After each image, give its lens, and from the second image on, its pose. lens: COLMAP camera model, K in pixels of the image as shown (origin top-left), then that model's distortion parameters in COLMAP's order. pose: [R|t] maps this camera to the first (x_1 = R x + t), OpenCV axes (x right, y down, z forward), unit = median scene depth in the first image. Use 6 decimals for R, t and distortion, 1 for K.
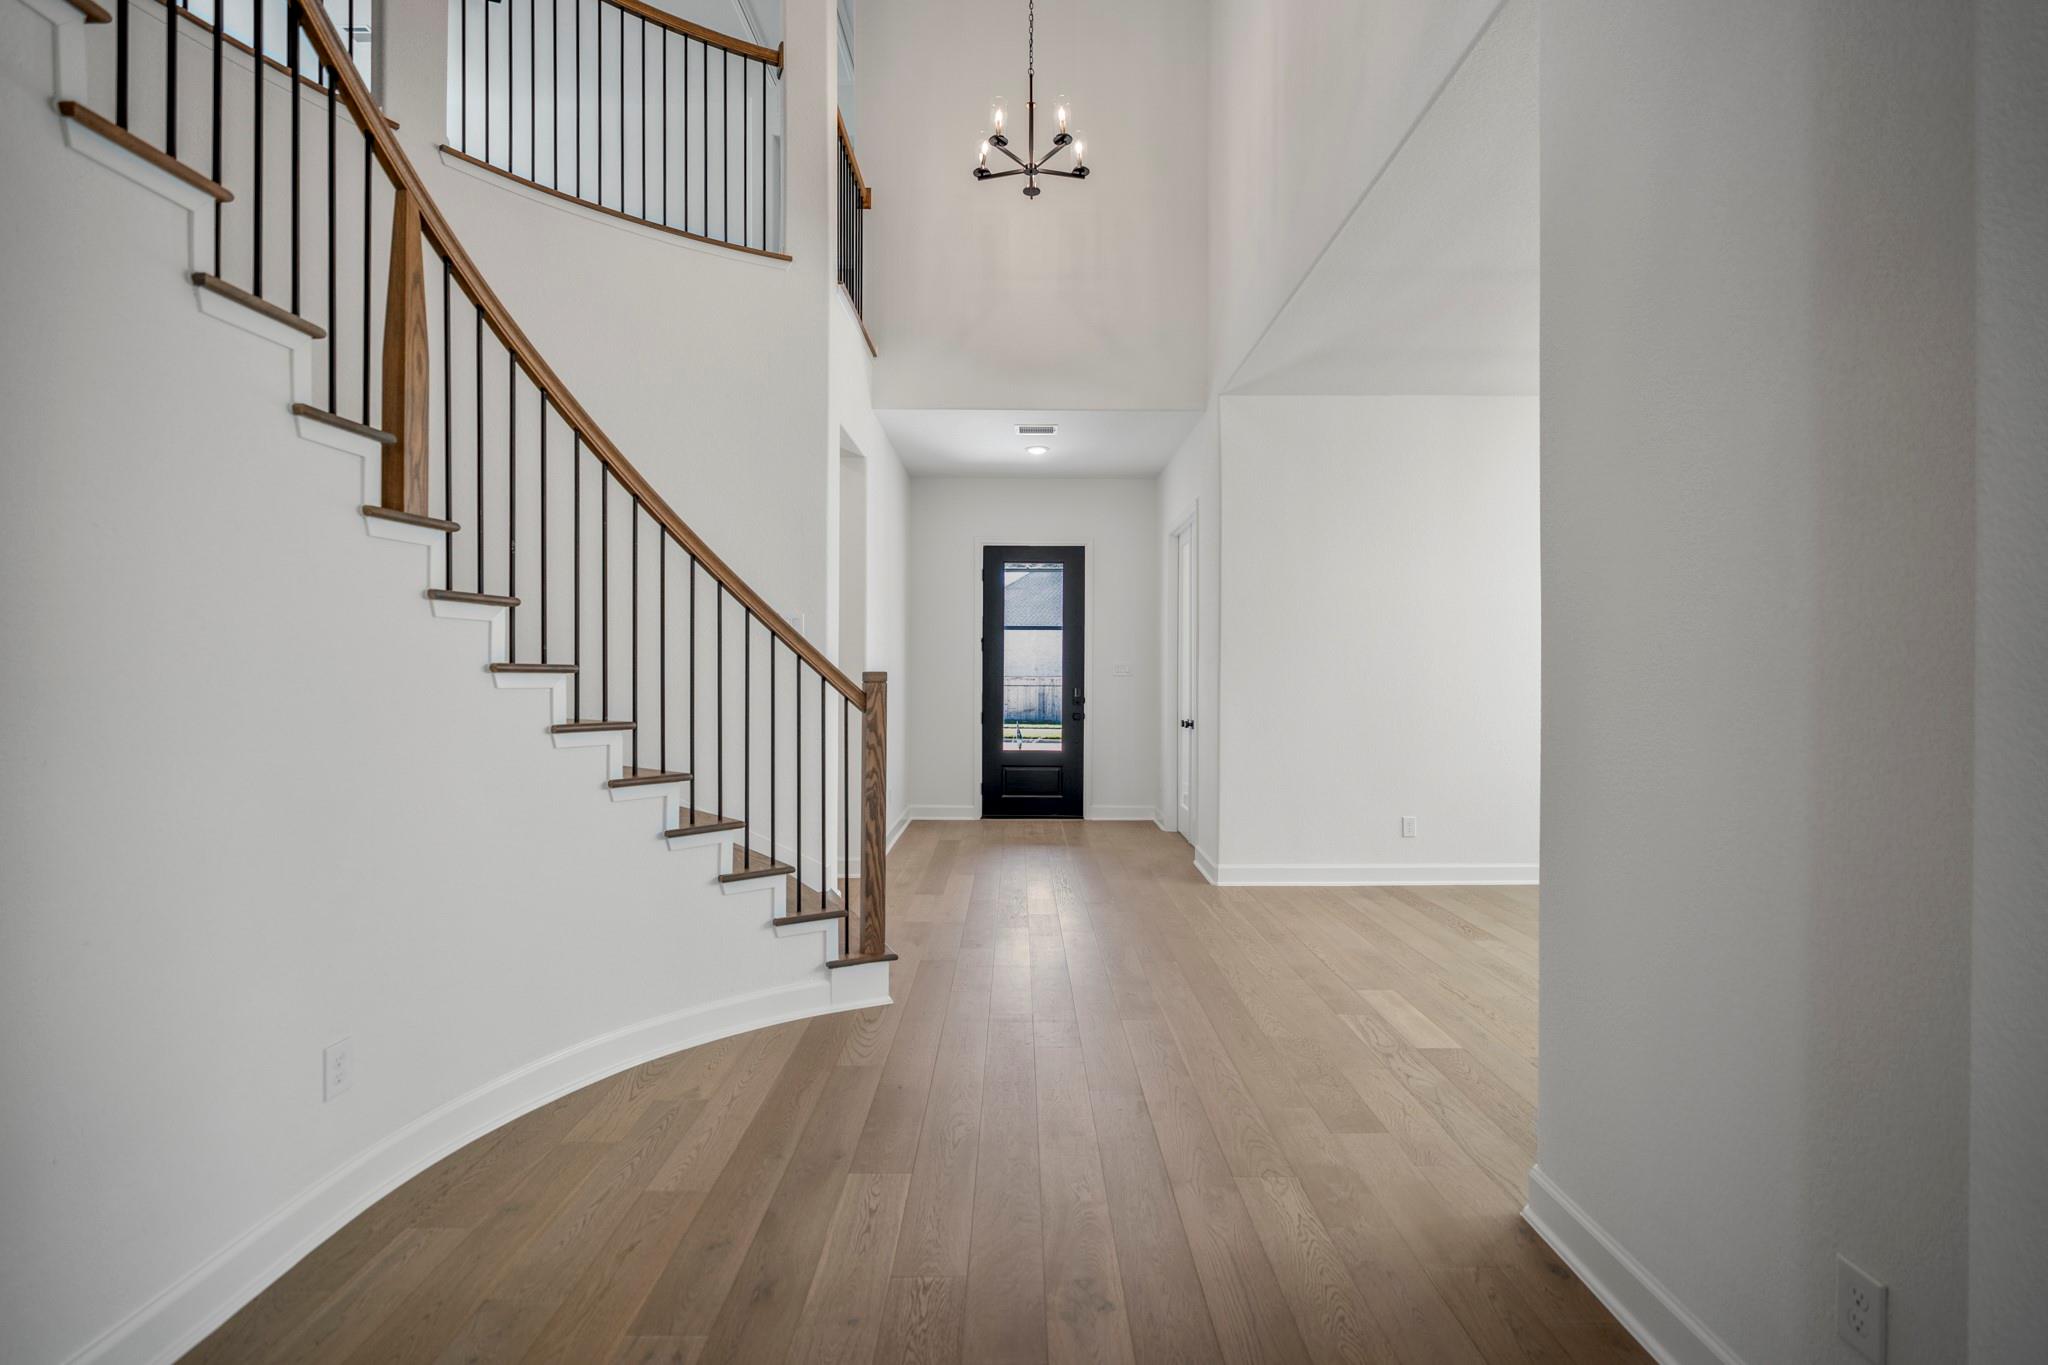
lens RADIAL K [[957.7, 0, 1025.3], [0, 957.7, 677.9], [0, 0, 1]] dist [-0.001759, -0.000155]
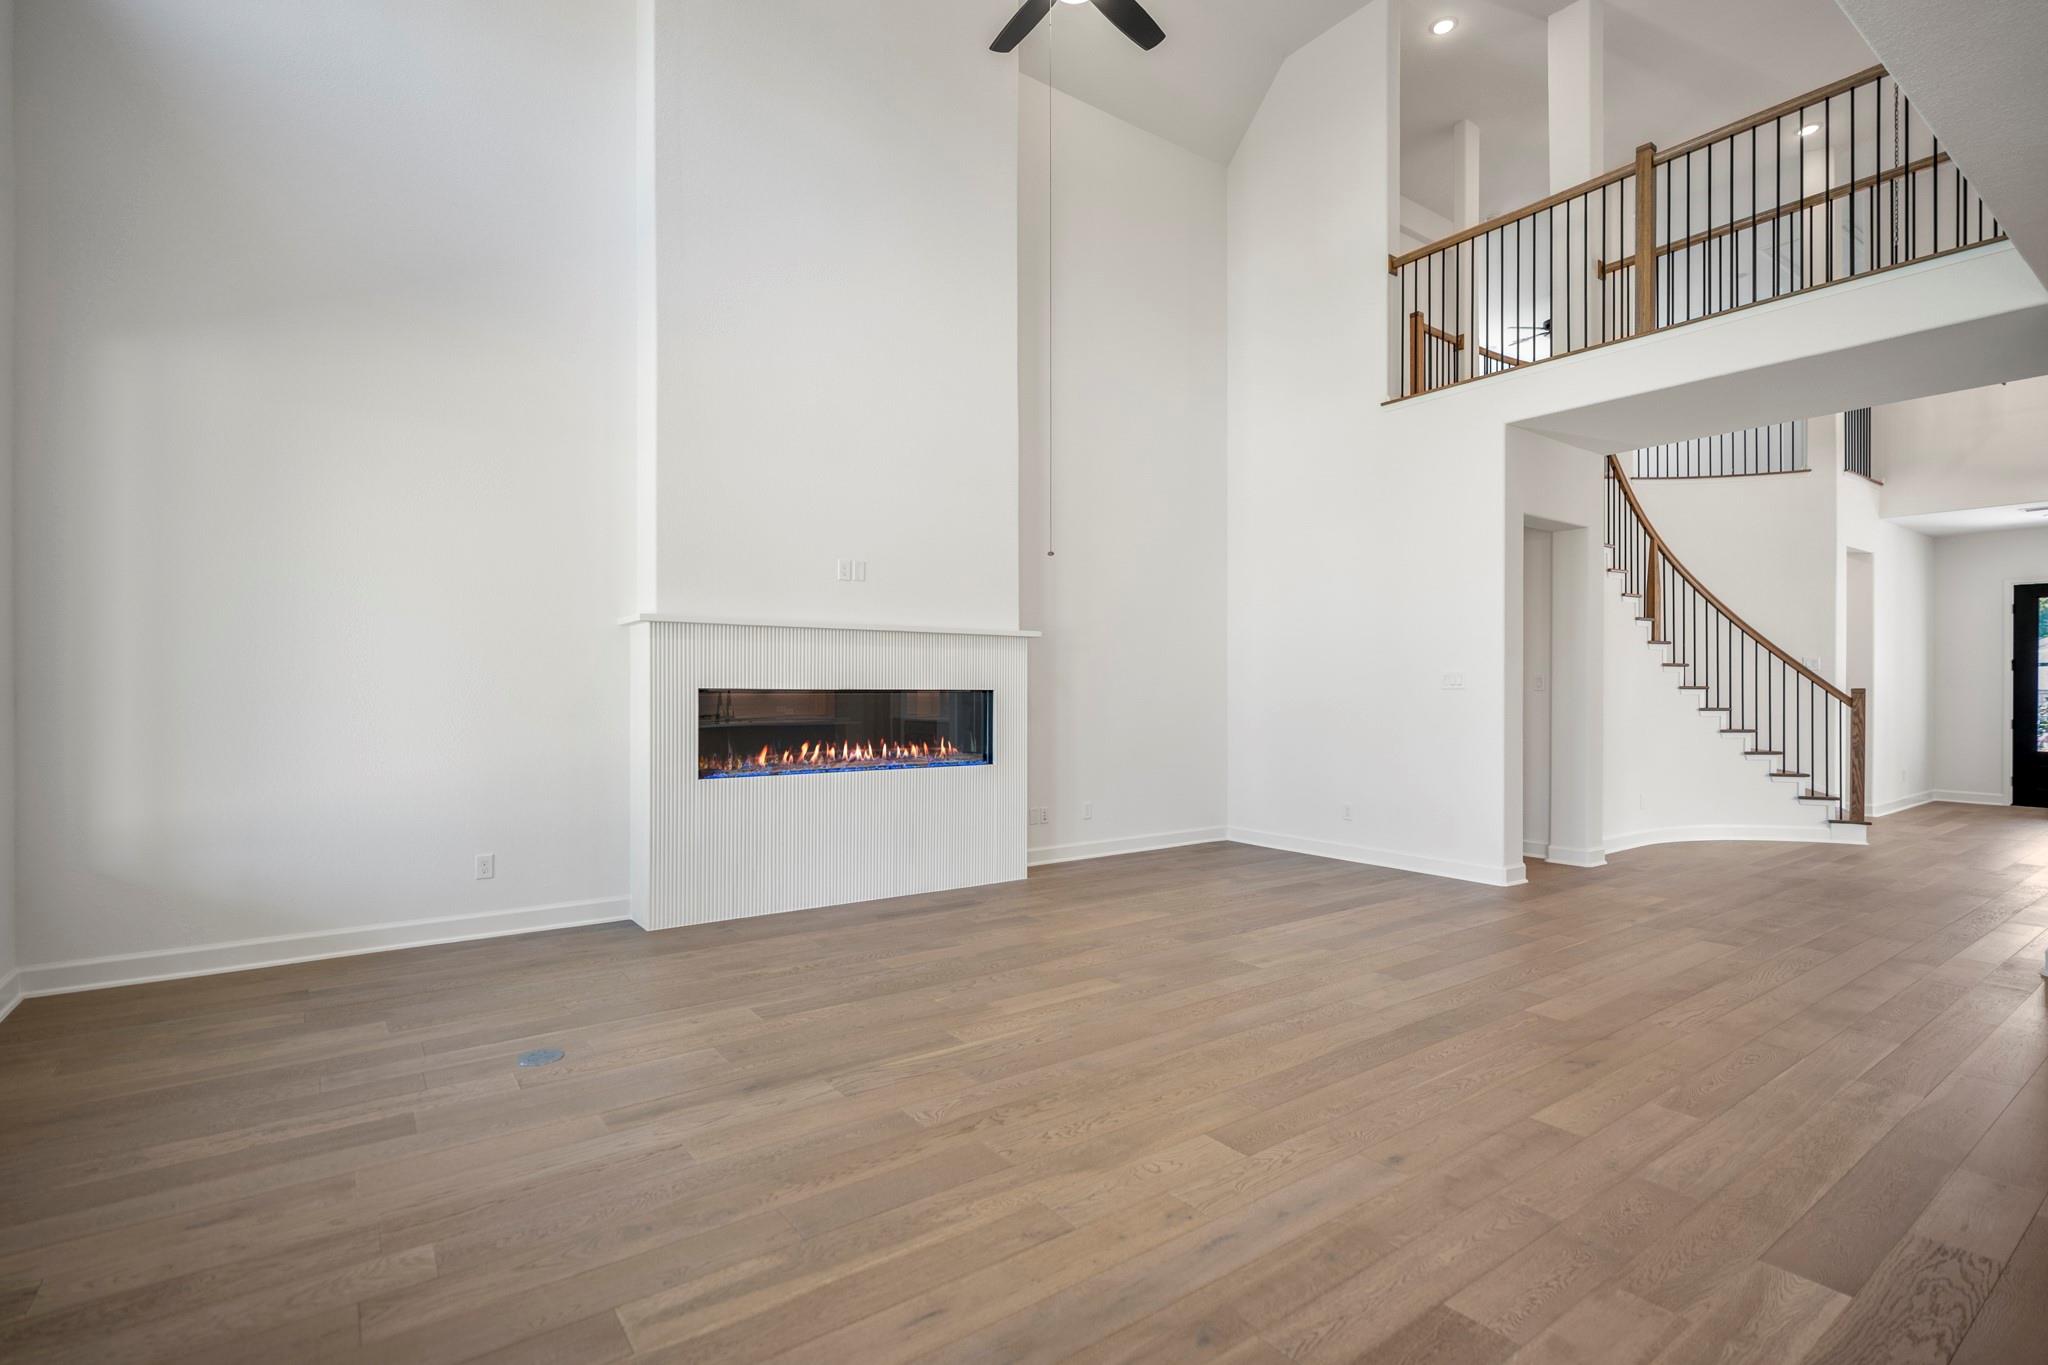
lens RADIAL K [[957.7, 0, 1026.3], [0, 957.7, 686.2], [0, 0, 1]] dist [-0.001759, -0.000155]
pose [[0.581928, -0.004367, -0.813228, 0.493478], [-0.001666, 0.999977, -0.006561, 0.006006], [0.813238, 0.005173, 0.581908, -1.728588]]
